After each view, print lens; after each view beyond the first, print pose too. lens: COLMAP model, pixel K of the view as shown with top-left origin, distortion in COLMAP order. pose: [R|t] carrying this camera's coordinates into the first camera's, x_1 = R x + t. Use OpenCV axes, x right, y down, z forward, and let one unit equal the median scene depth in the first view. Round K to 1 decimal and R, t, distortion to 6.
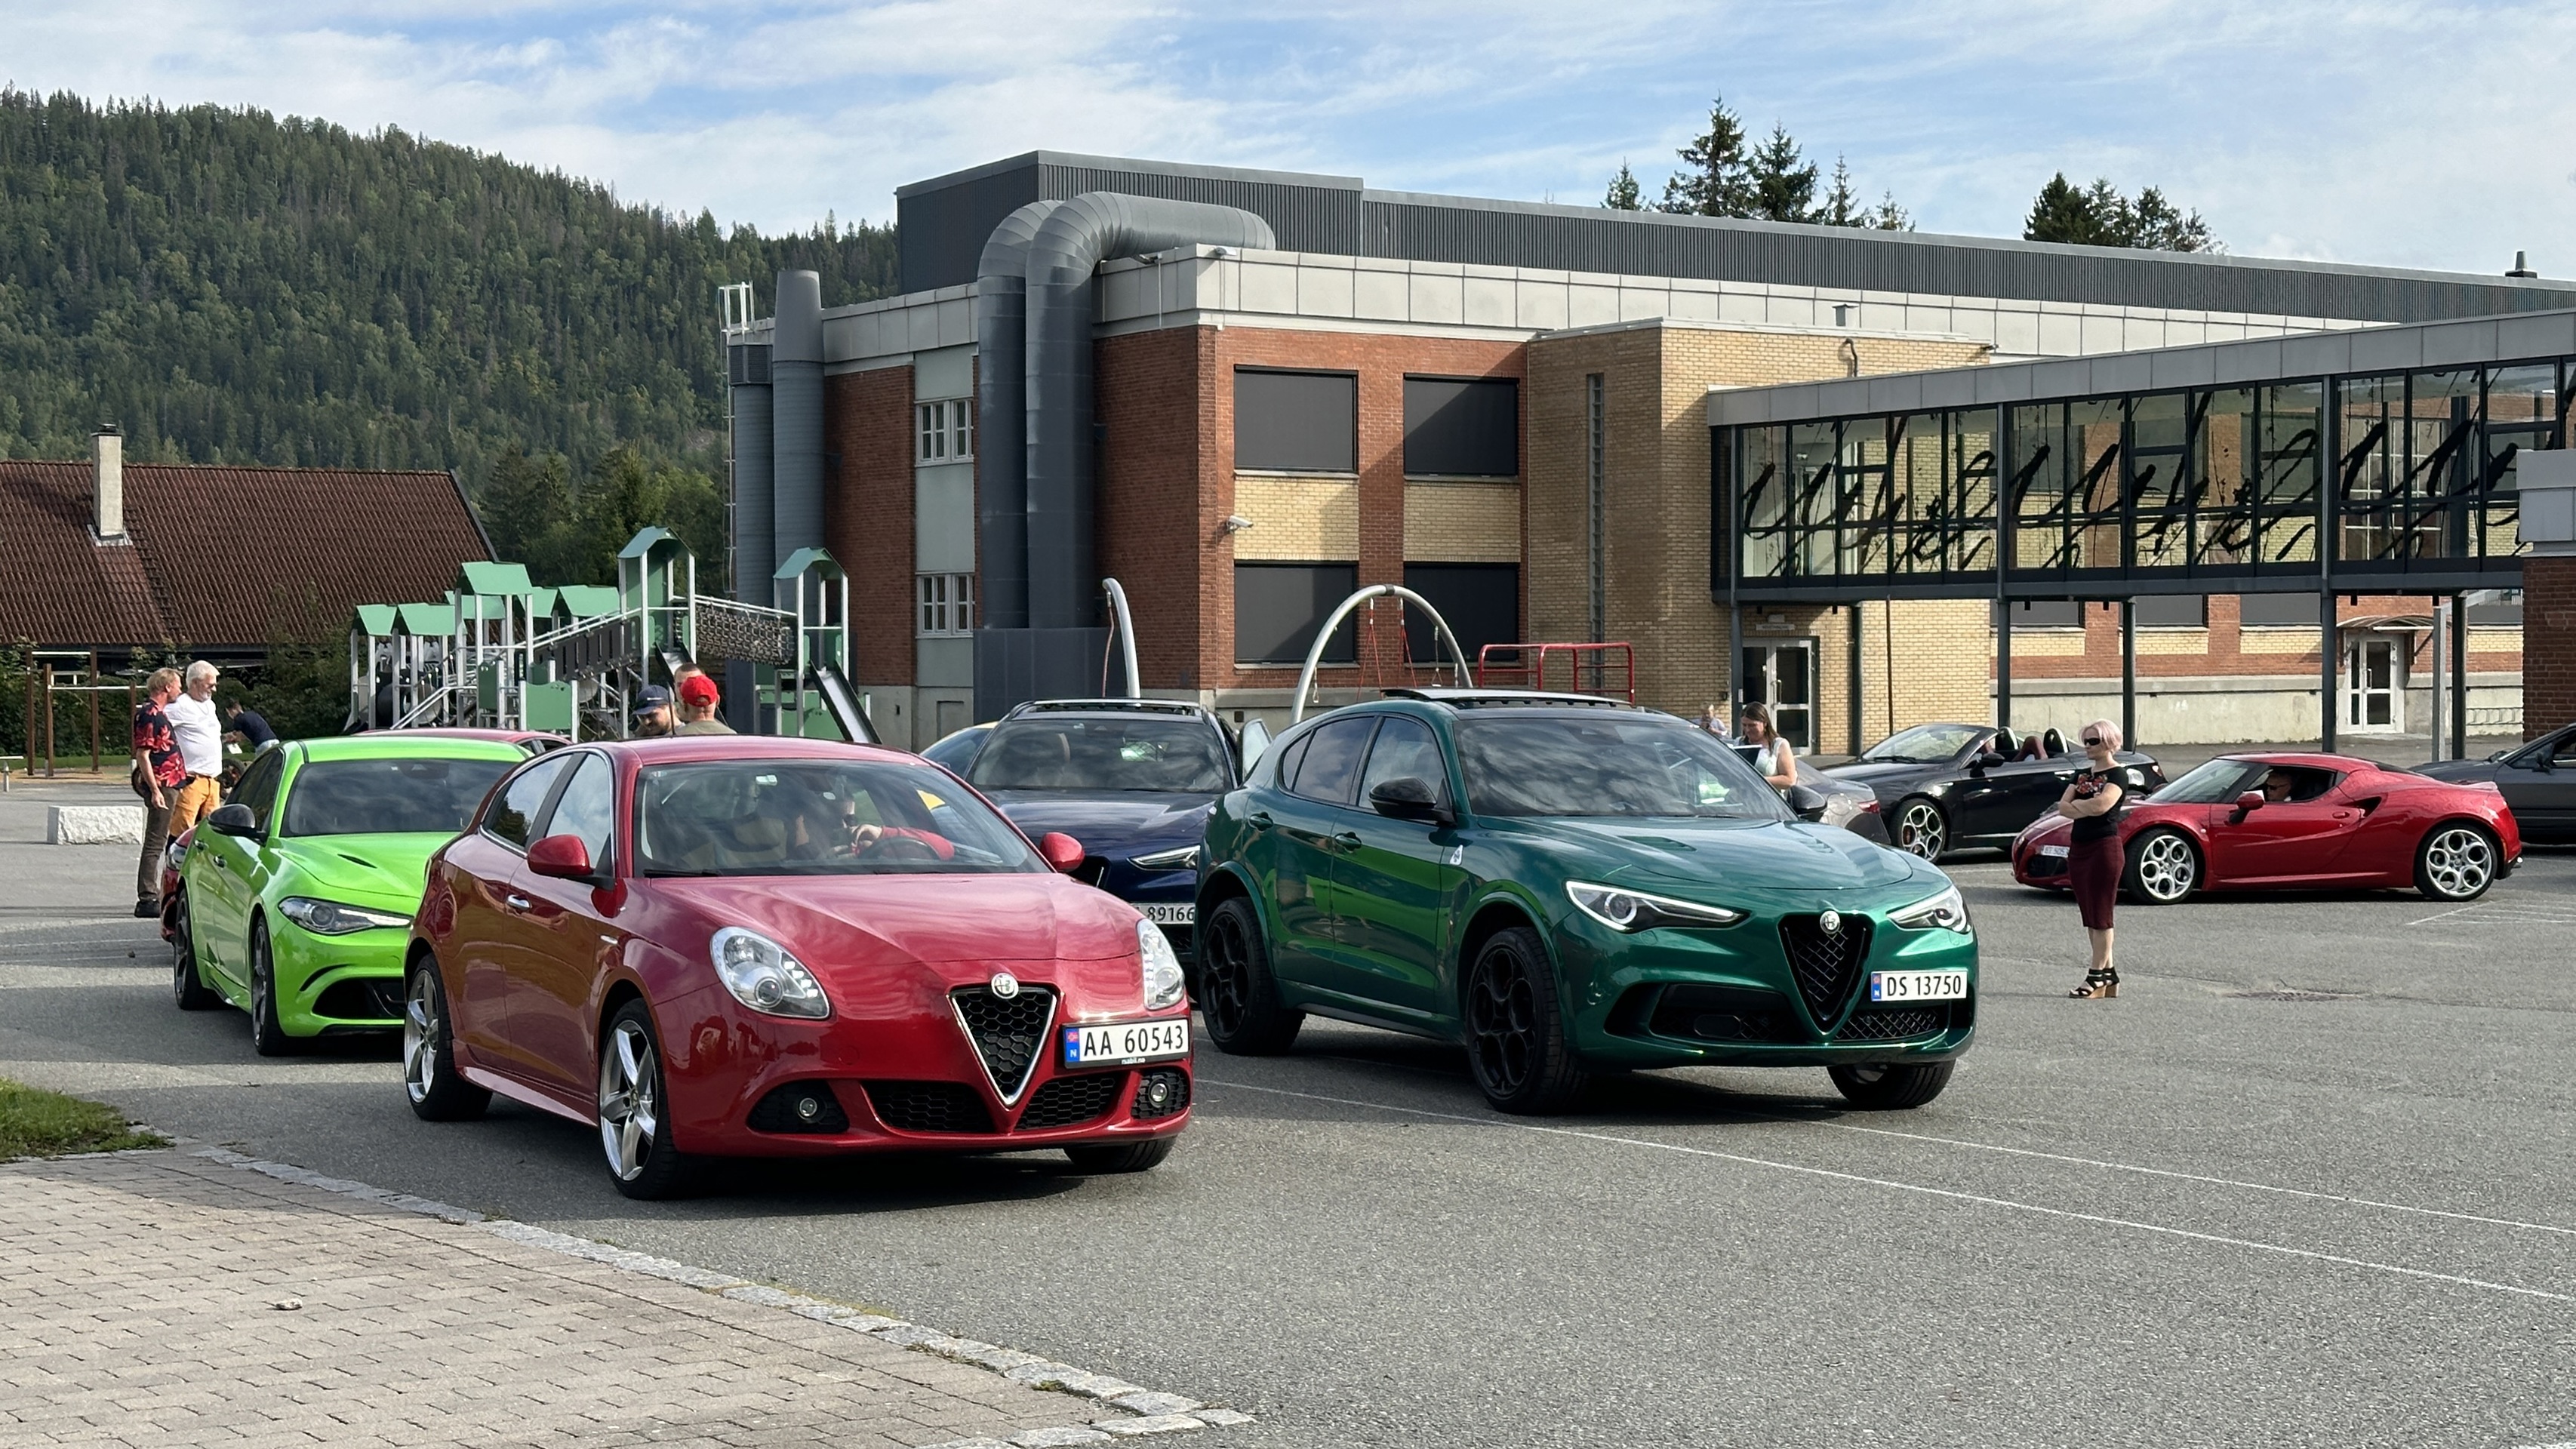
lens RADIAL K [[3613.1, 0, 1250.3], [0, 3613.1, 727.9], [0, 0, 1]] dist [0.141360, 0.000000]
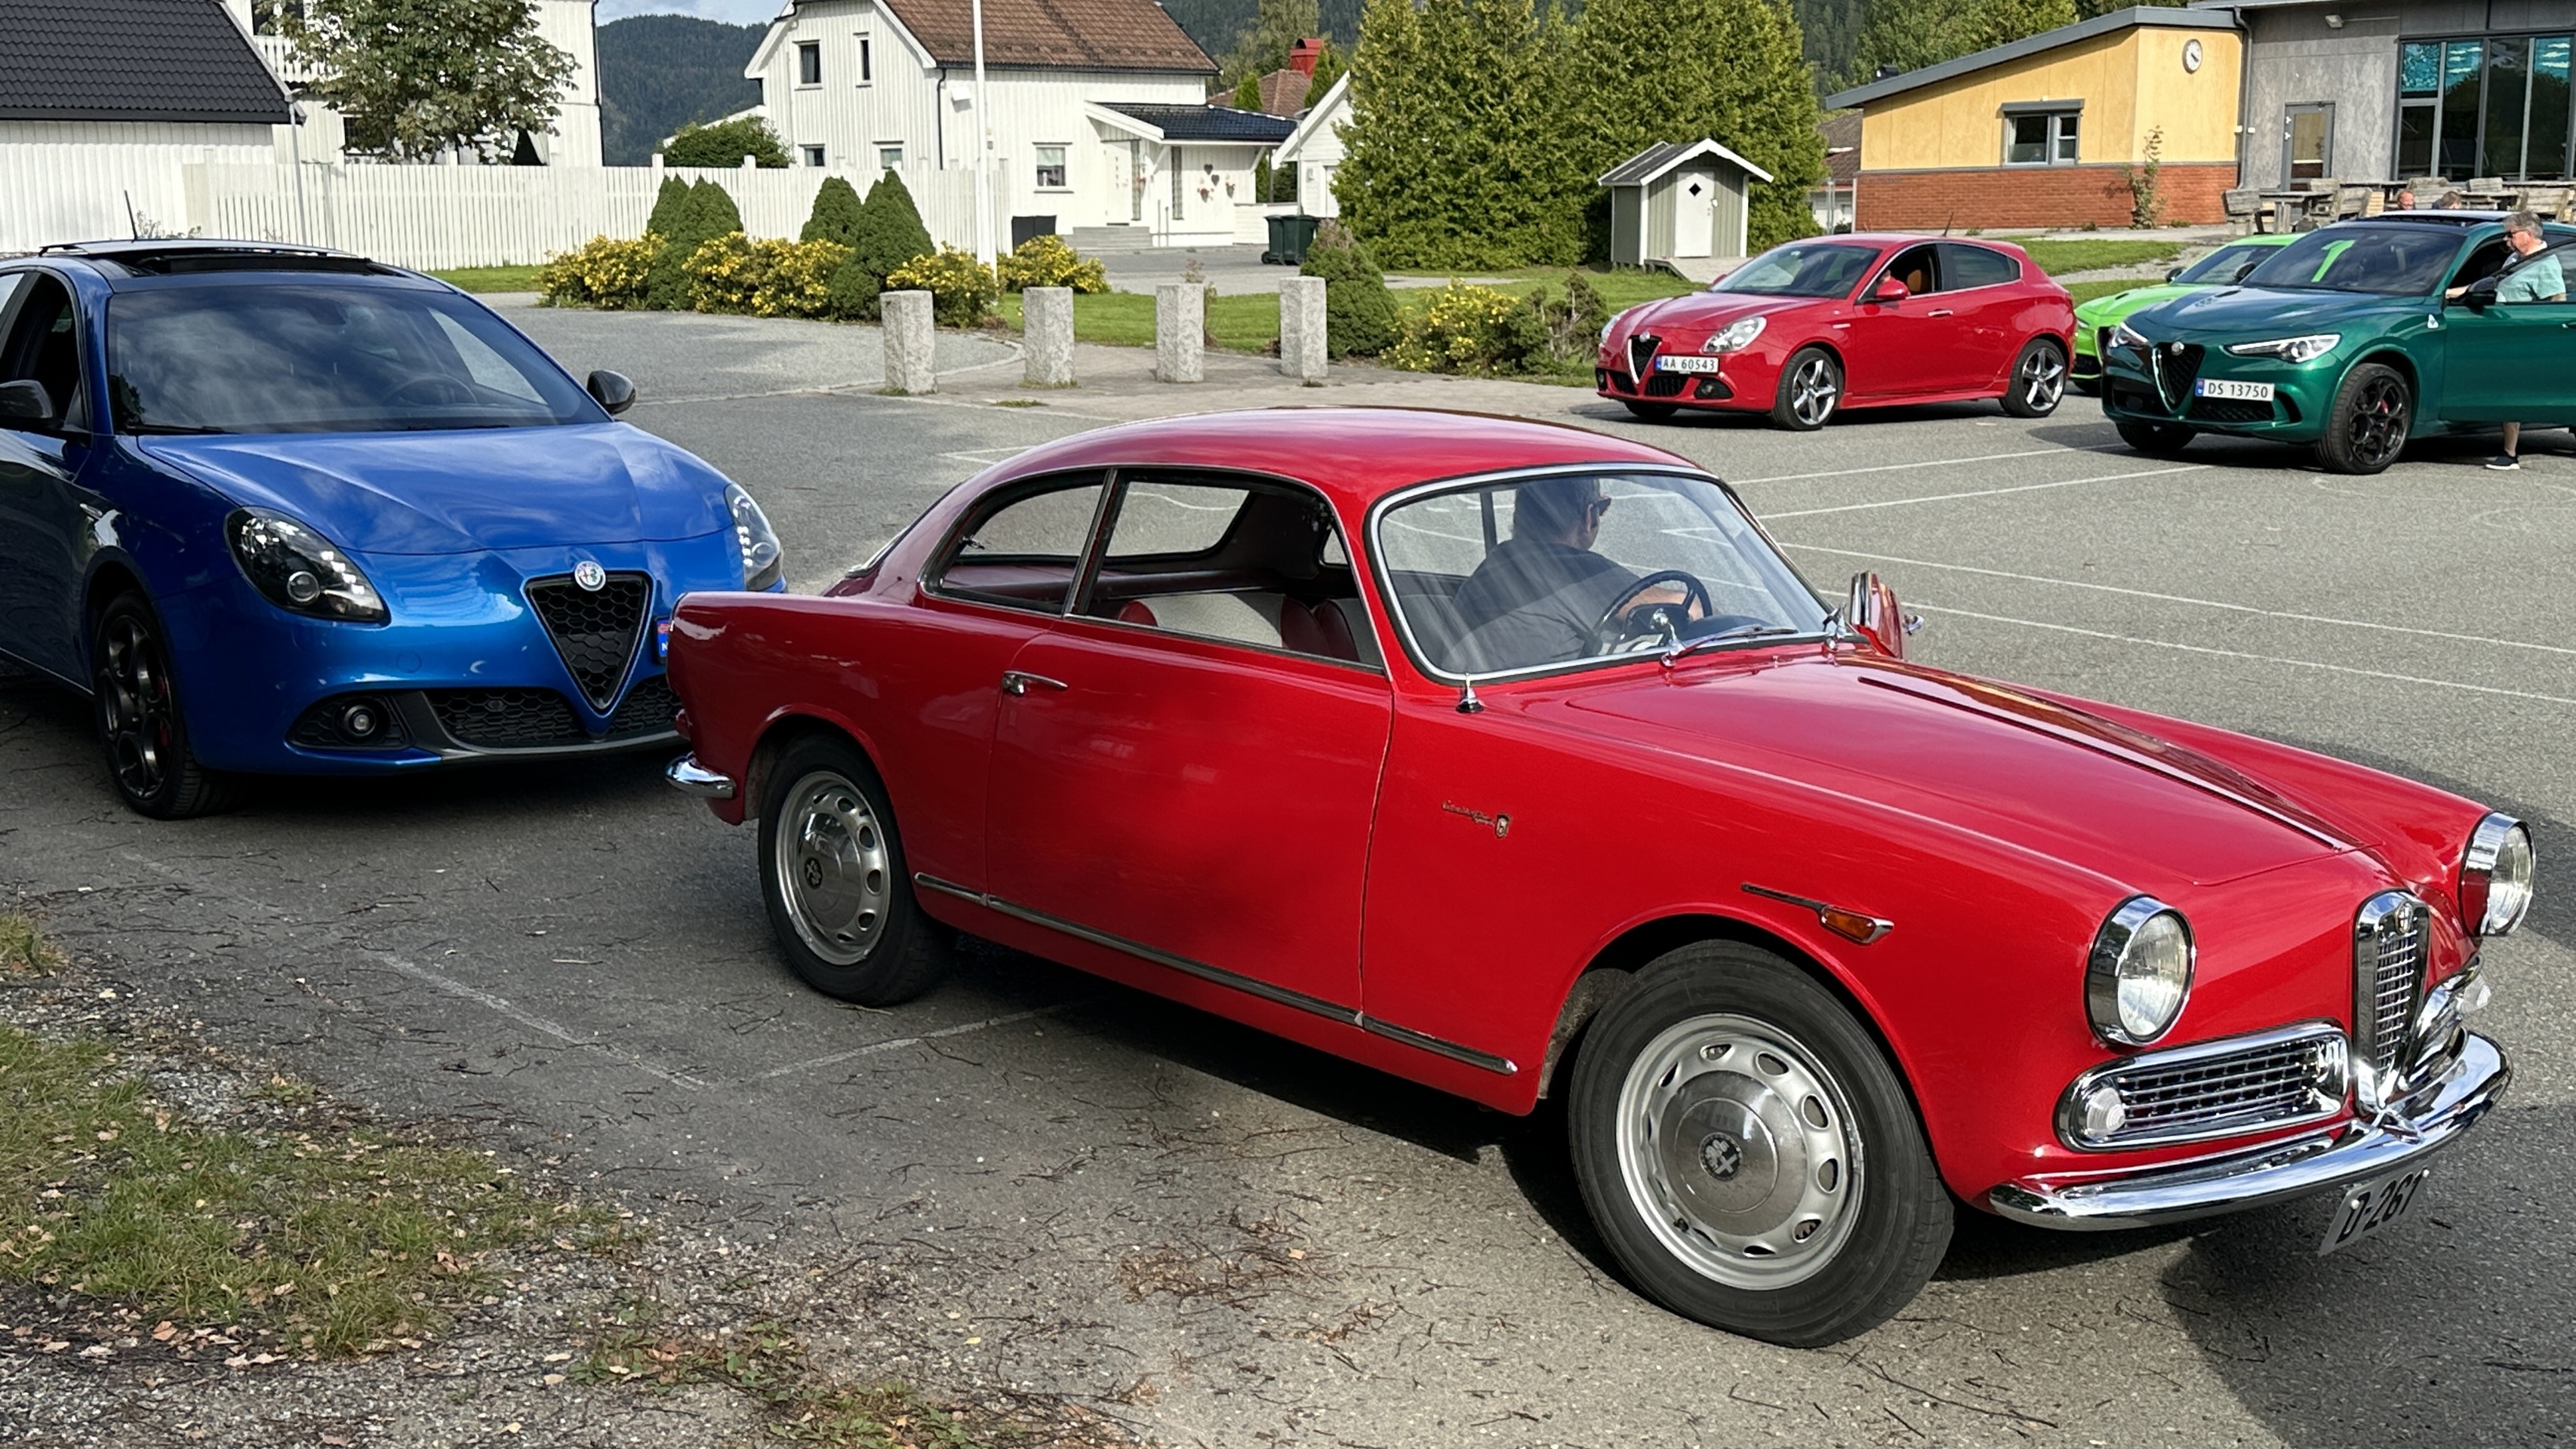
lens RADIAL K [[2878.4, 0, 1249.4], [0, 2878.4, 760.2], [0, 0, 1]] dist [0.065539, 0.000000]
pose [[0.166815, 0.190119, -0.967485, 1.816812], [-0.010692, 0.981525, 0.191035, -0.017771], [0.985930, -0.021523, 0.165765, 0.388689]]
